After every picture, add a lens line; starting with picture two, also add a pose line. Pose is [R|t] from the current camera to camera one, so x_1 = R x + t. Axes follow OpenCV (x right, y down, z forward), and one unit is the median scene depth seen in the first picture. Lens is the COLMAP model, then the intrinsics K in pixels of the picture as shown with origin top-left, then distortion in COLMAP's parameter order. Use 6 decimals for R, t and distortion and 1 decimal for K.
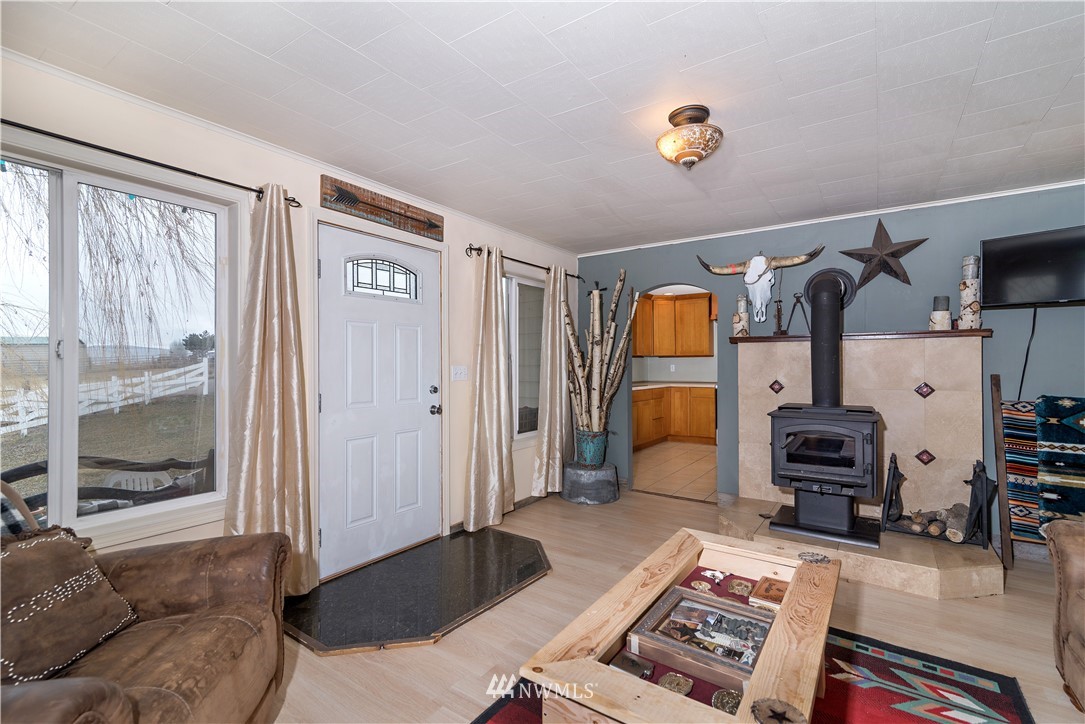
lens RADIAL K [[489.4, 0, 541.3], [0, 489.4, 360.9], [0, 0, 1]] dist [0.017875, -0.002881]
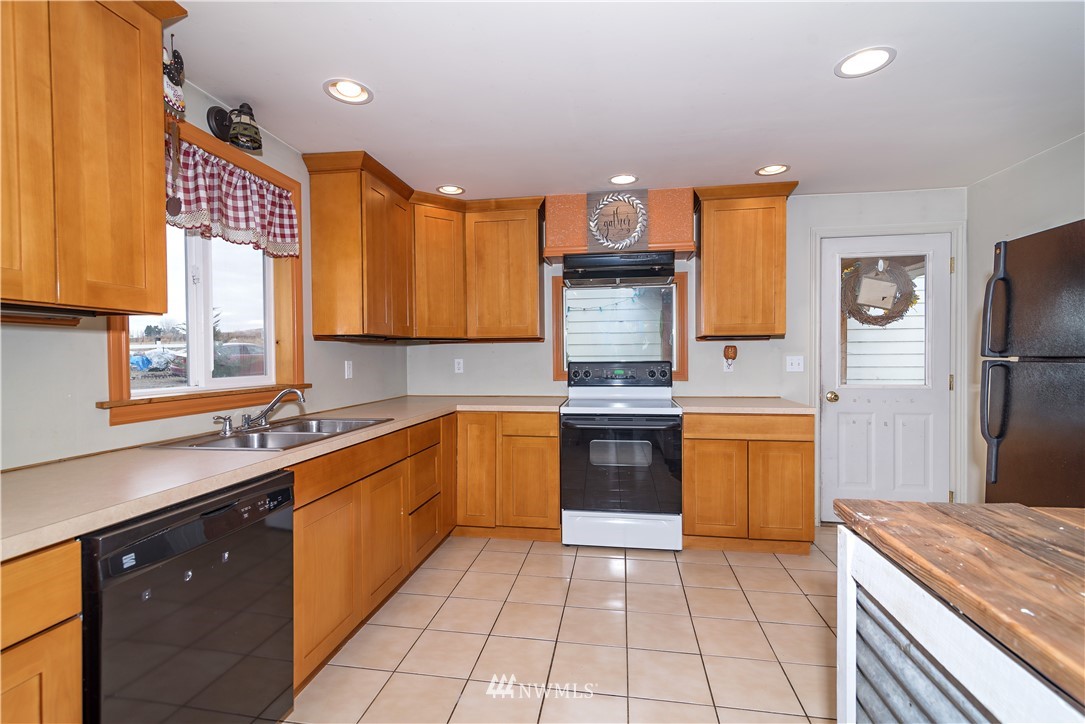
lens RADIAL K [[489.4, 0, 536.0], [0, 489.4, 360.7], [0, 0, 1]] dist [0.017875, -0.002881]
pose [[0.909705, -0.010038, 0.415134, 0.151842], [0.005628, 0.999914, 0.011844, 0.004202], [-0.415217, -0.008438, 0.909683, 0.589503]]
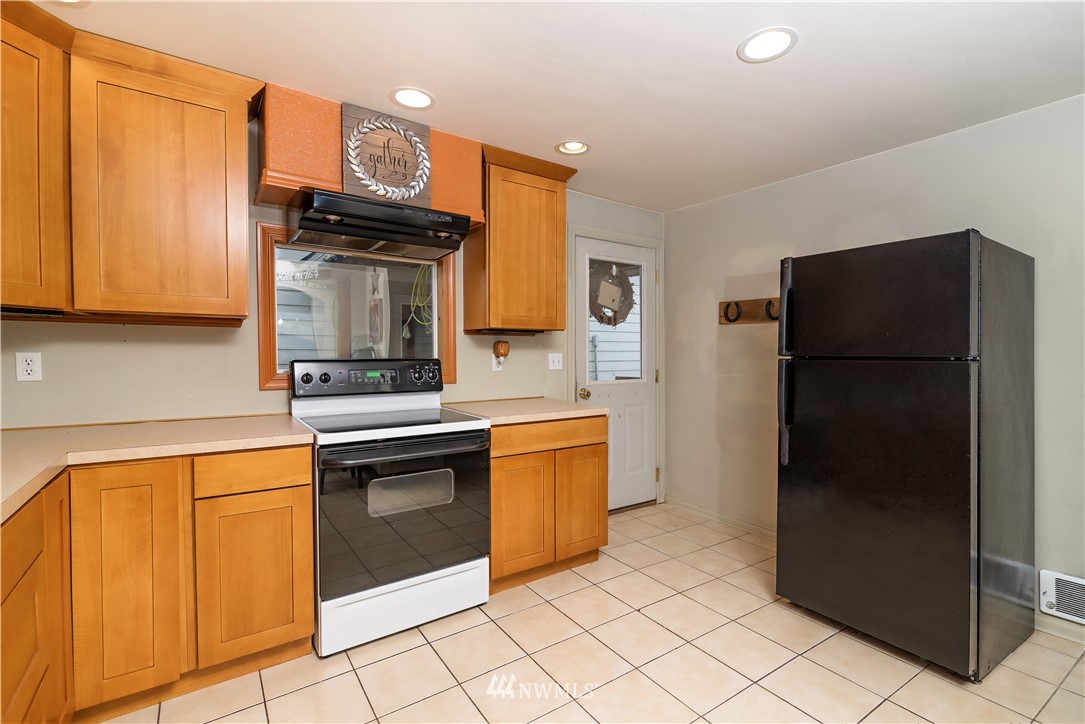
lens RADIAL K [[489.4, 0, 546.2], [0, 489.4, 361.5], [0, 0, 1]] dist [0.017875, -0.002881]
pose [[0.365487, -0.019372, 0.930615, 0.149624], [-0.004456, 0.999736, 0.022561, 0.004027], [-0.930806, -0.012393, 0.365304, 0.748811]]
